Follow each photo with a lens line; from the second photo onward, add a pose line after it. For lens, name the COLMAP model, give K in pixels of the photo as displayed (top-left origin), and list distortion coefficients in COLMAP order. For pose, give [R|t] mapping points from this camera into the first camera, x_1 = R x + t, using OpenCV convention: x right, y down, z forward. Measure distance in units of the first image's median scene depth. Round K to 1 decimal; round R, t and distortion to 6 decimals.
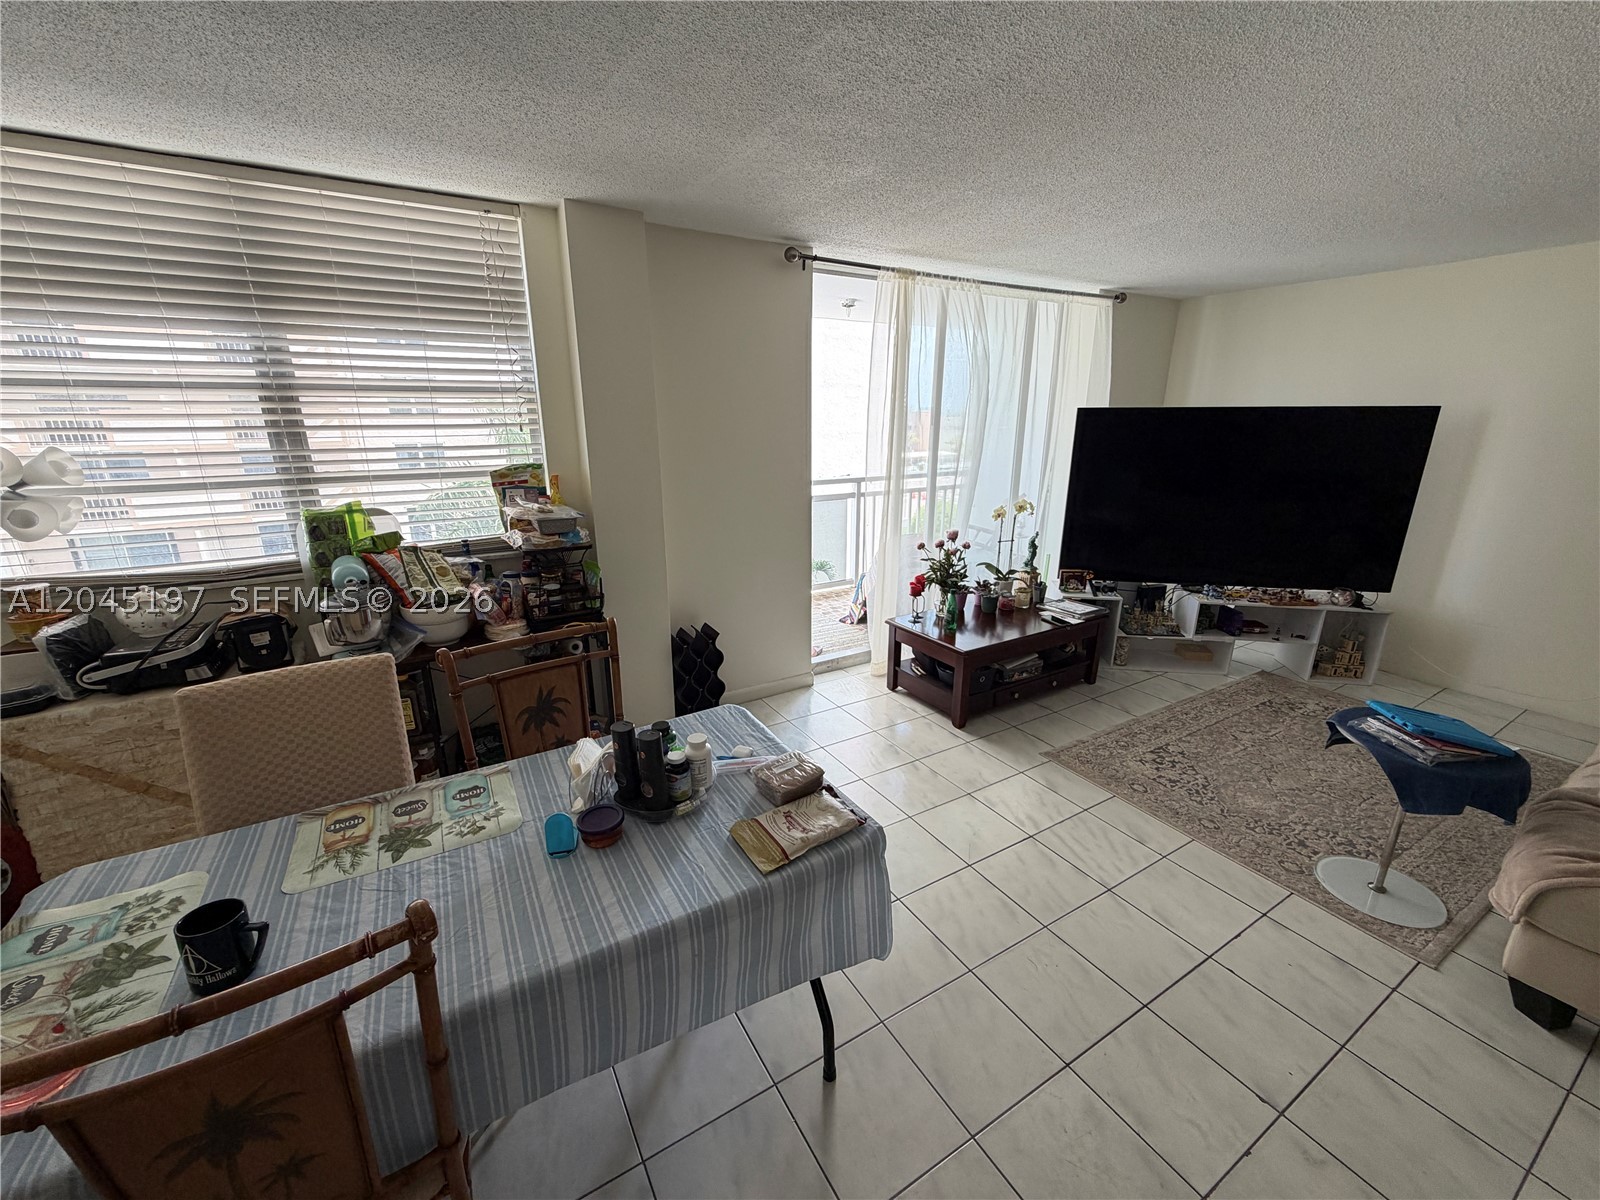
lens RADIAL K [[636.2, 0, 793.4], [0, 636.2, 601.8], [0, 0, 1]] dist [0.000856, -0.000503]
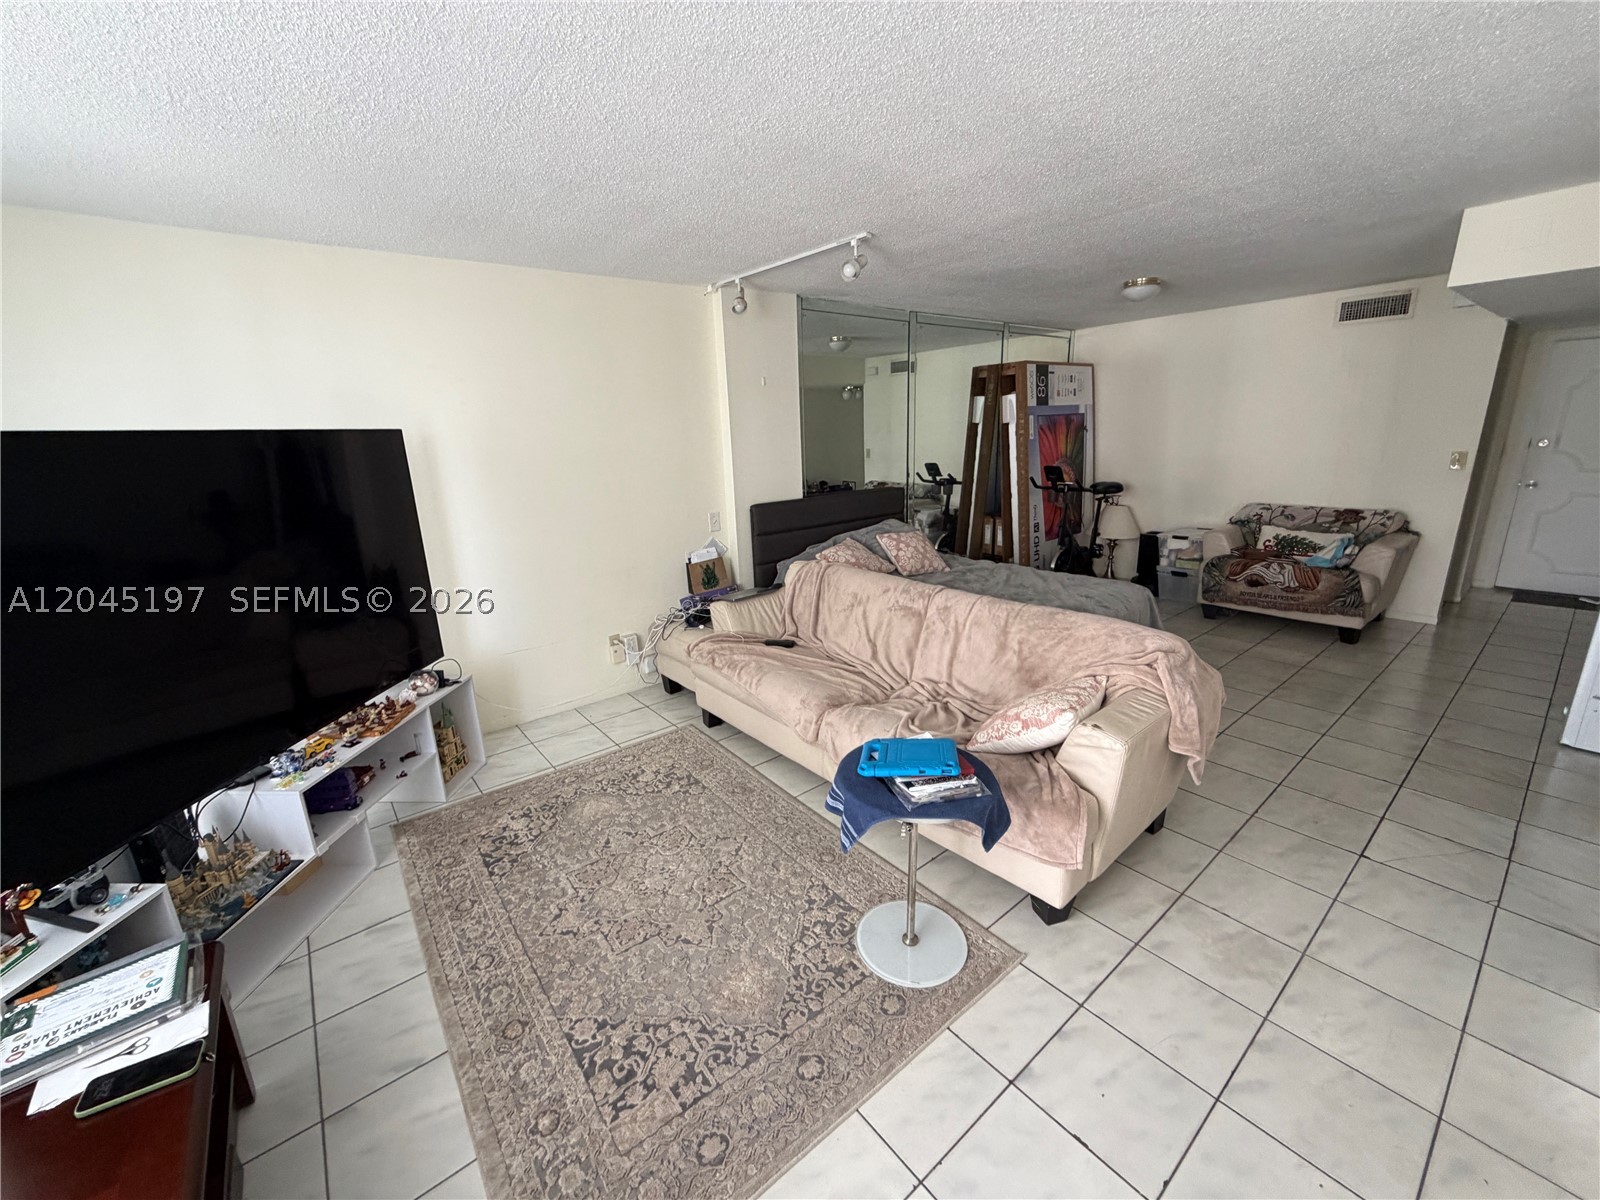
lens RADIAL K [[636.2, 0, 793.4], [0, 636.2, 601.8], [0, 0, 1]] dist [0.000856, -0.000503]
pose [[-0.140870, -0.248455, 0.958345, 0.113295], [0.311588, 0.907681, 0.281121, -0.167022], [-0.939717, 0.338210, -0.050449, 0.599270]]
